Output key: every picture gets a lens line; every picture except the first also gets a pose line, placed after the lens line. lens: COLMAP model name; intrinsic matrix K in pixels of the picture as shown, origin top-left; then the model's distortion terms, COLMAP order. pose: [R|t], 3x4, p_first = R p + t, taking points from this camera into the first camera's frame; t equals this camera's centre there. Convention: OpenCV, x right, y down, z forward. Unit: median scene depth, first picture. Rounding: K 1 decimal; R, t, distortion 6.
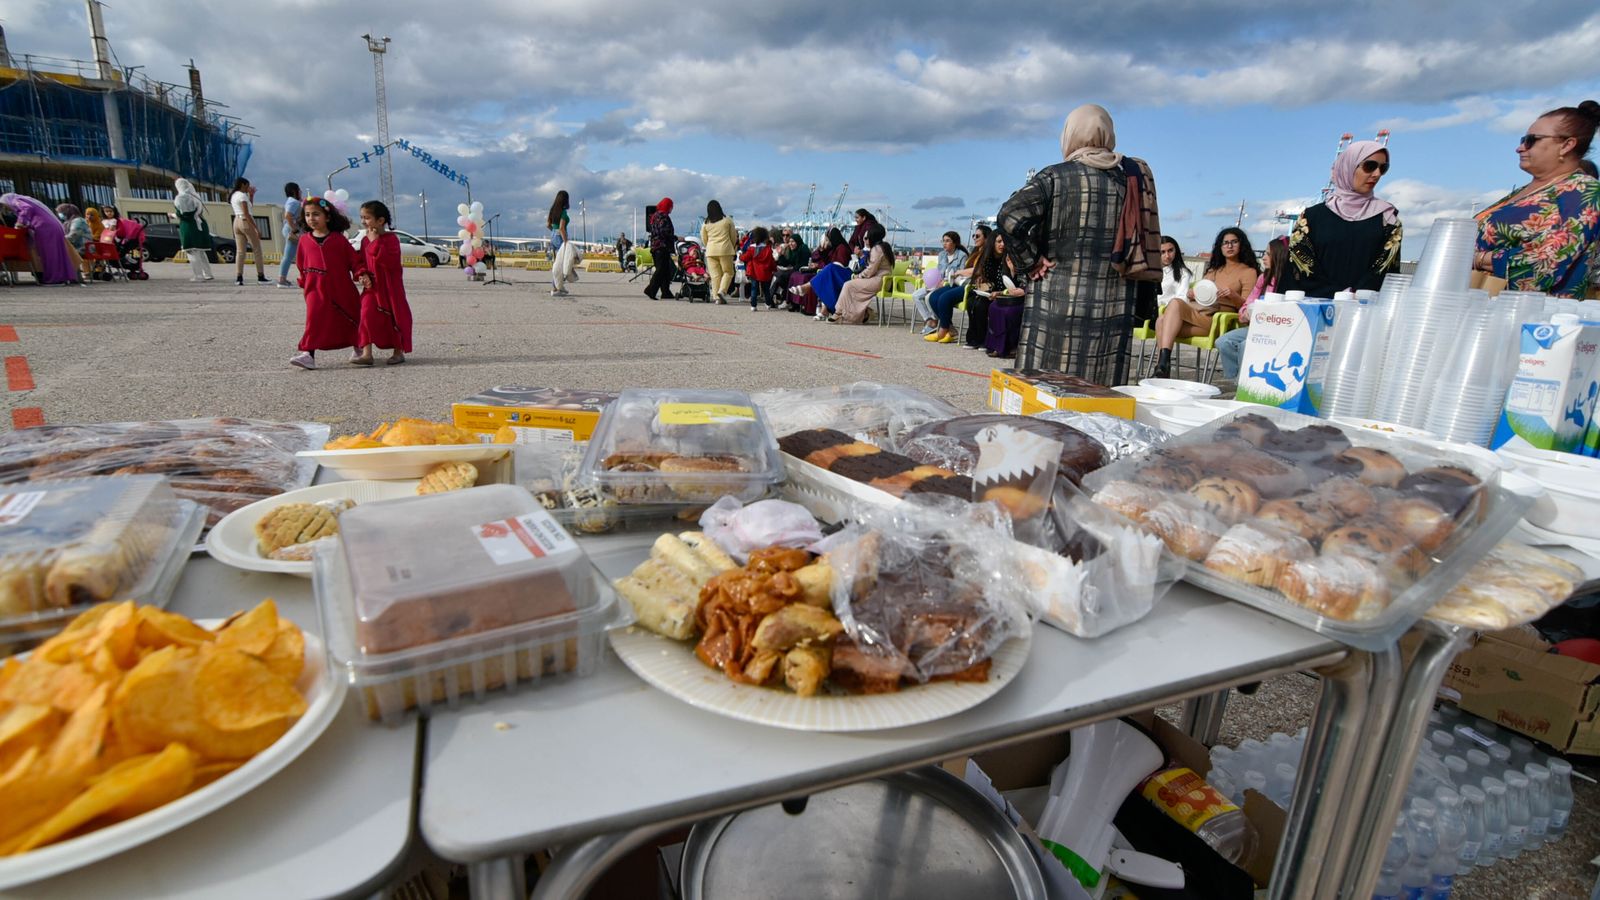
lens RADIAL K [[779.3, 0, 796.8], [0, 779.3, 469.5], [0, 0, 1]] dist [-0.033844, 0.013506]
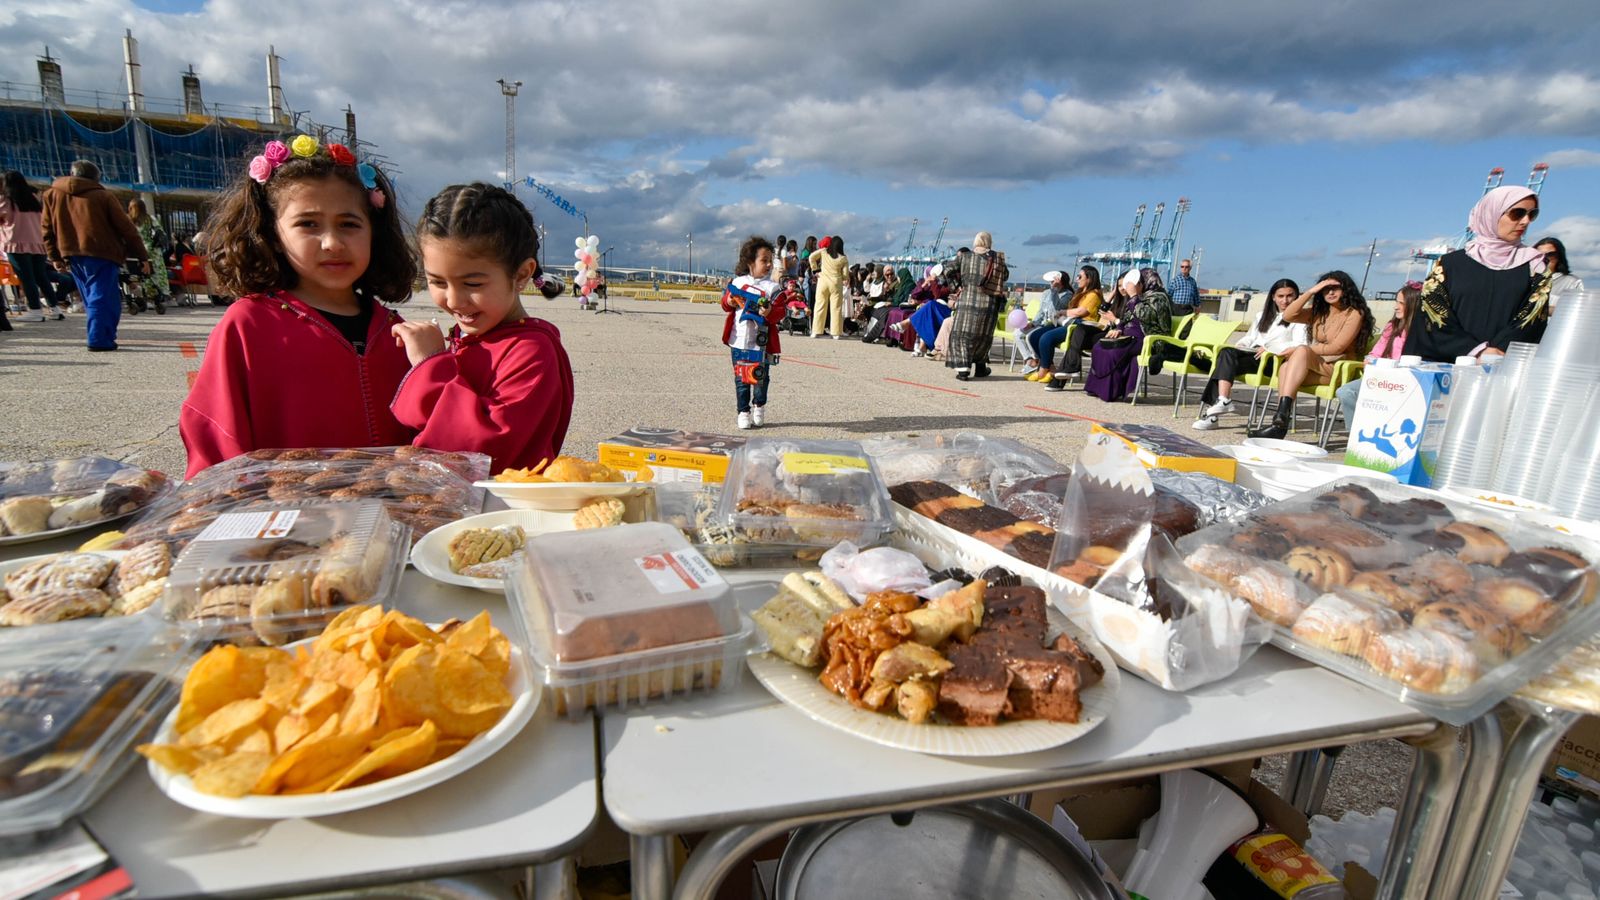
lens RADIAL K [[779.3, 0, 796.8], [0, 779.3, 469.5], [0, 0, 1]] dist [-0.033844, 0.013506]
pose [[0.992230, 0.042116, -0.117069, -0.032580], [-0.046777, 0.998206, -0.037362, -0.025267], [0.115286, 0.042548, 0.992421, -0.134266]]
